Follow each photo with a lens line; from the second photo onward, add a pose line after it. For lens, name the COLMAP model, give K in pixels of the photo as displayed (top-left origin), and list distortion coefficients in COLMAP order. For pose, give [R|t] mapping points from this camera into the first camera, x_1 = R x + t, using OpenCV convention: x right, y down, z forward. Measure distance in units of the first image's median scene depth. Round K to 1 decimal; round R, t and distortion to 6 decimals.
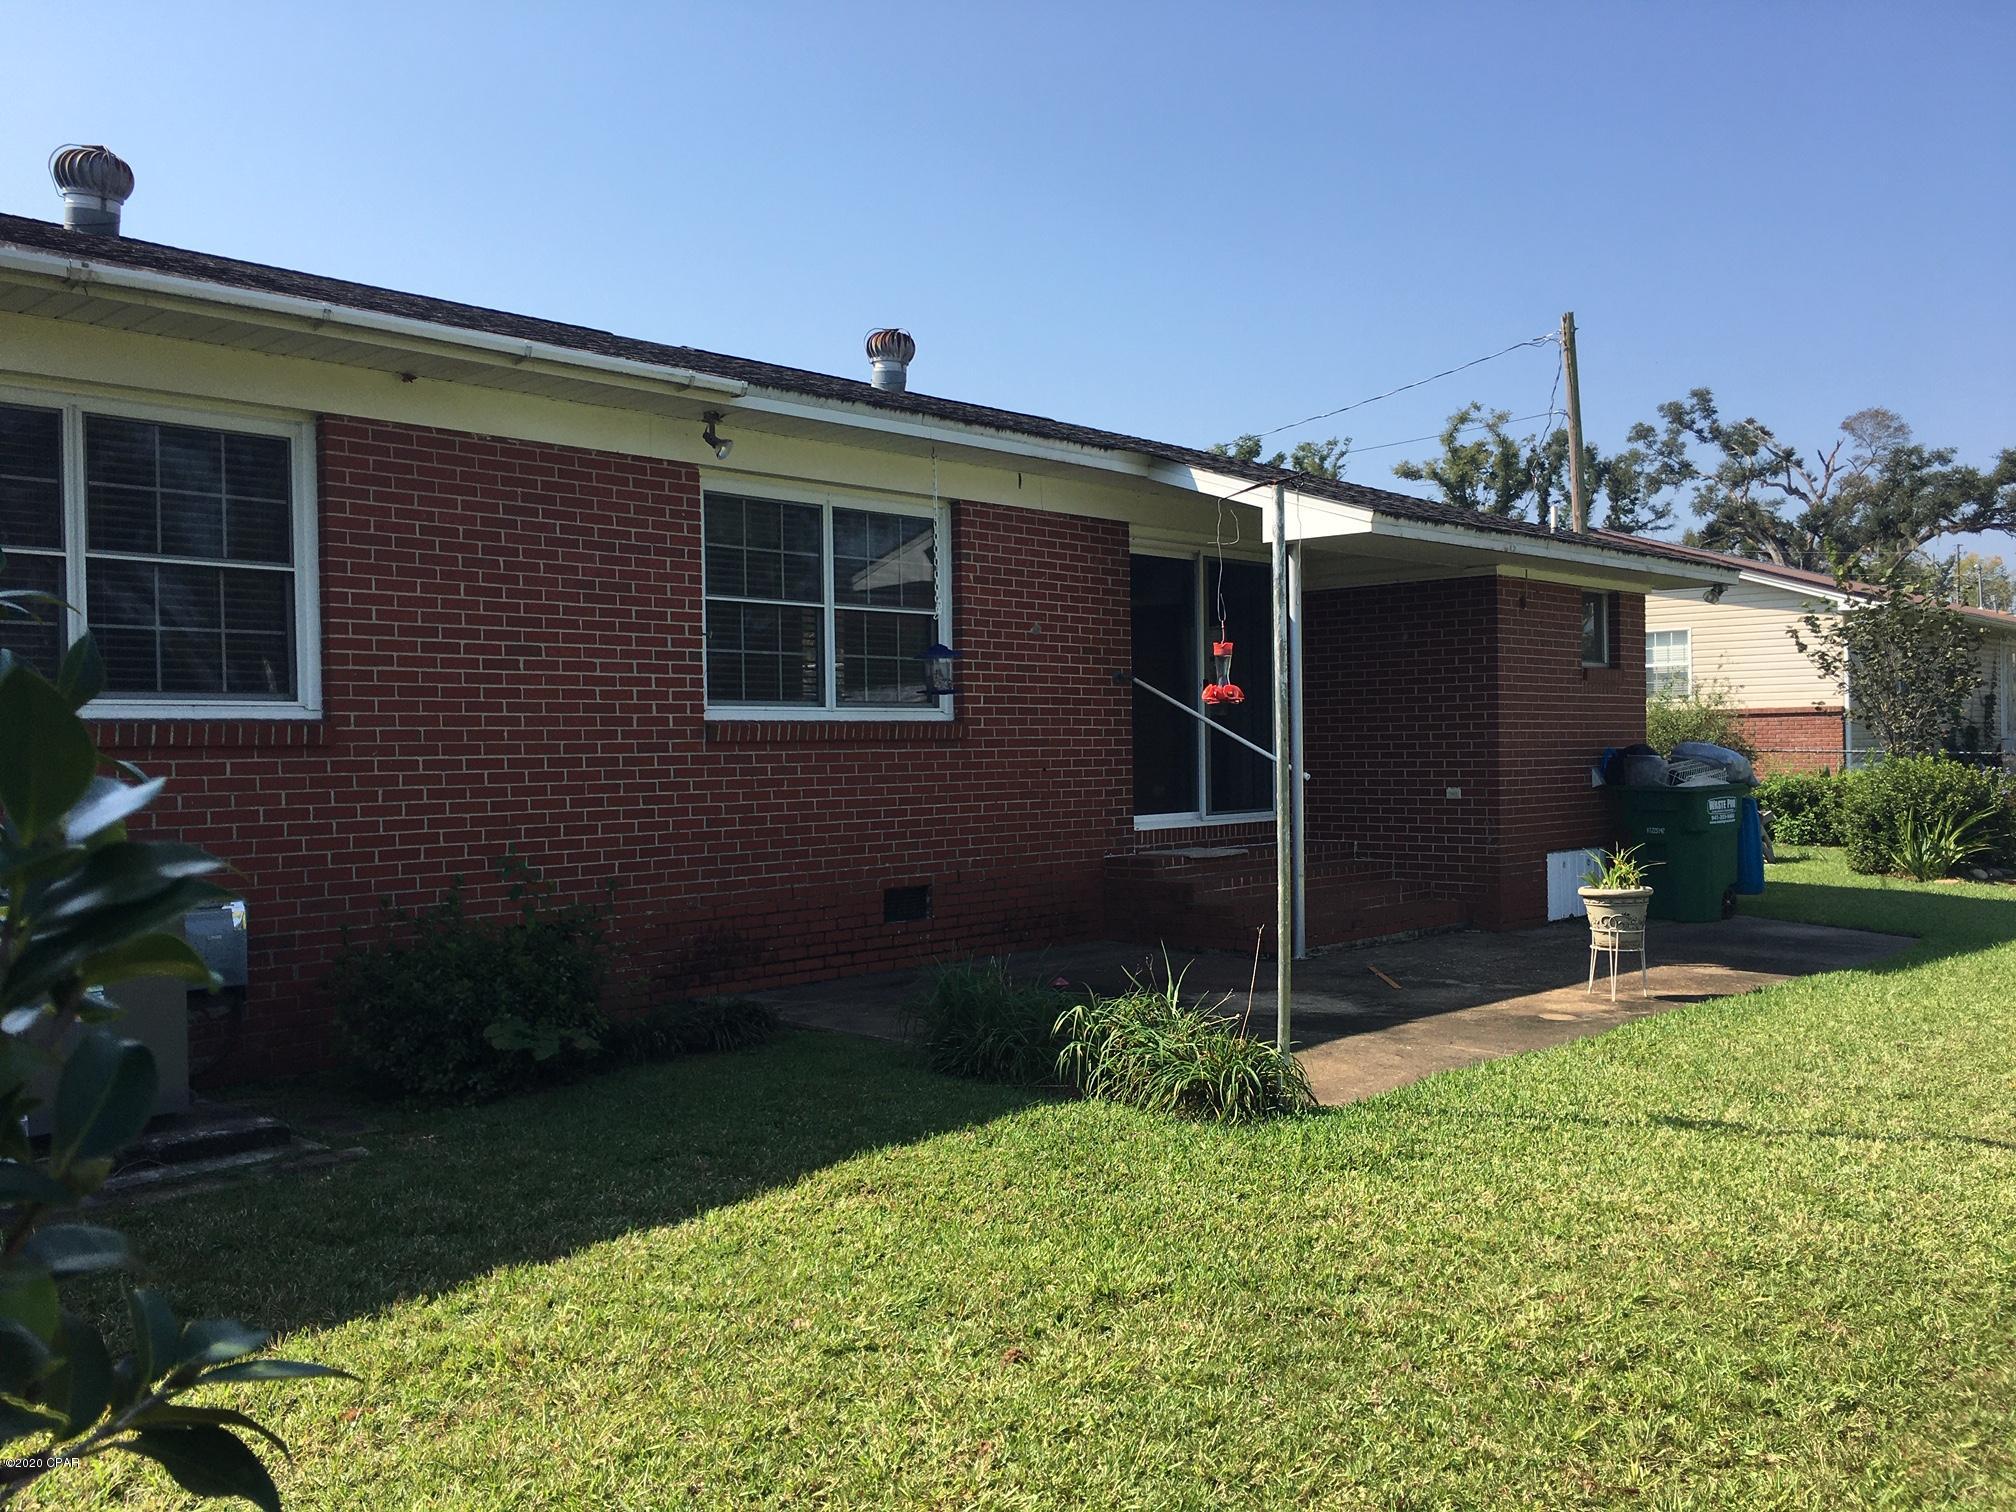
lens RADIAL K [[1725.9, 0, 1008.0], [0, 1725.9, 756.0], [0, 0, 1]] dist [0.079472, -0.083791]
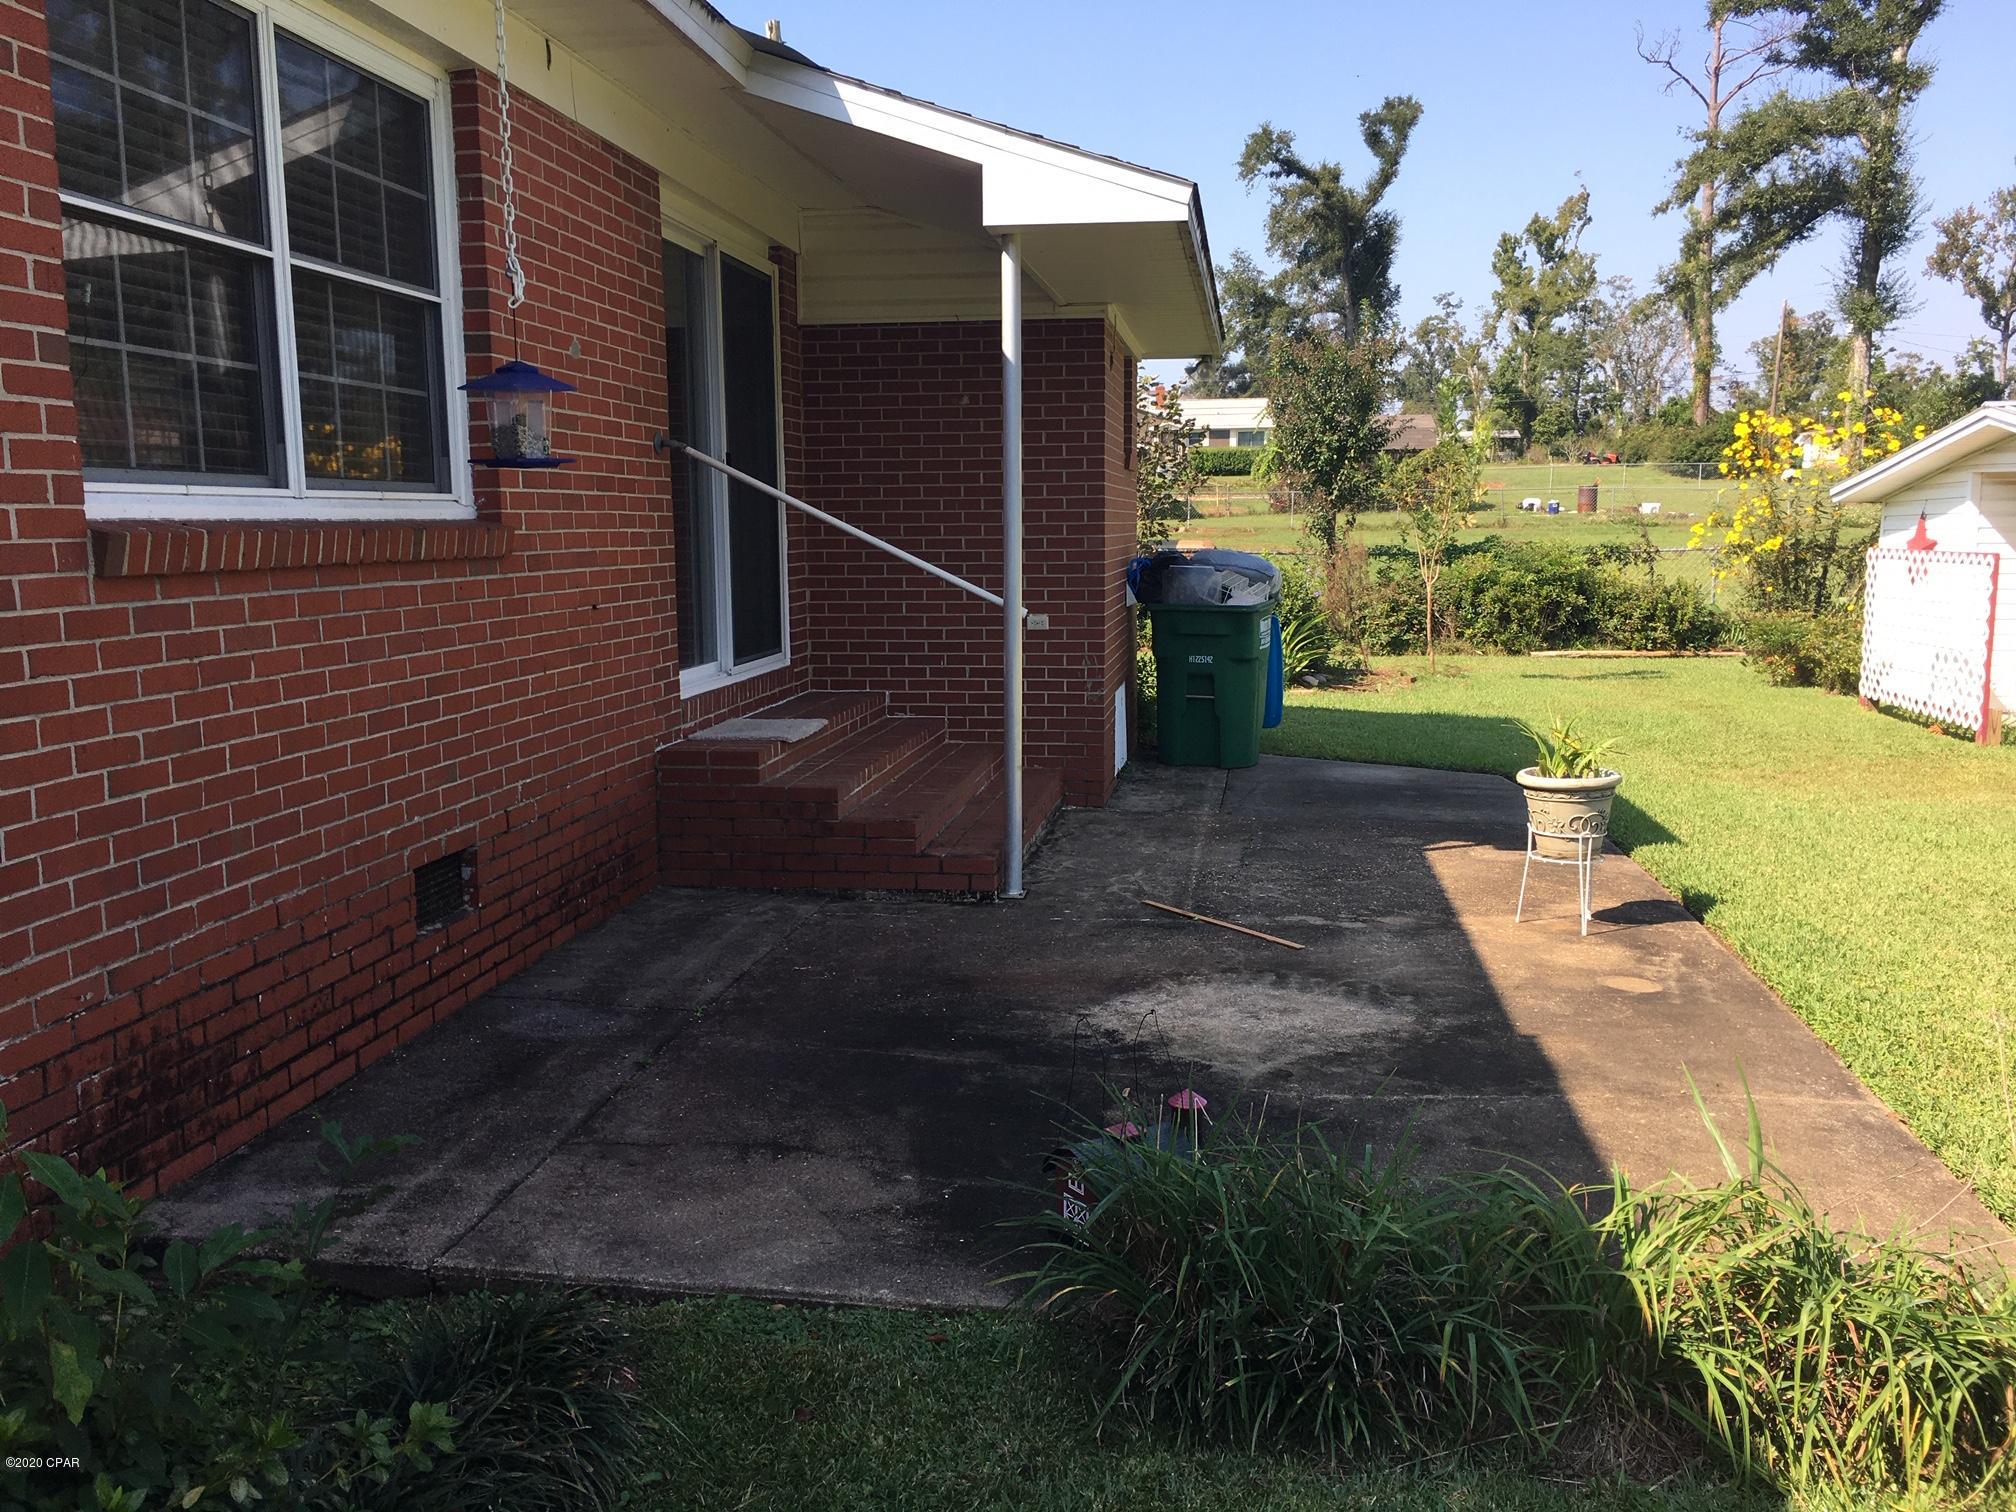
lens RADIAL K [[1725.9, 0, 1008.0], [0, 1725.9, 756.0], [0, 0, 1]] dist [0.079472, -0.083791]
pose [[0.825677, -0.069216, 0.559880, -0.210271], [-0.000214, 0.992406, 0.123003, -0.015366], [-0.564143, -0.101681, 0.819393, 0.517273]]
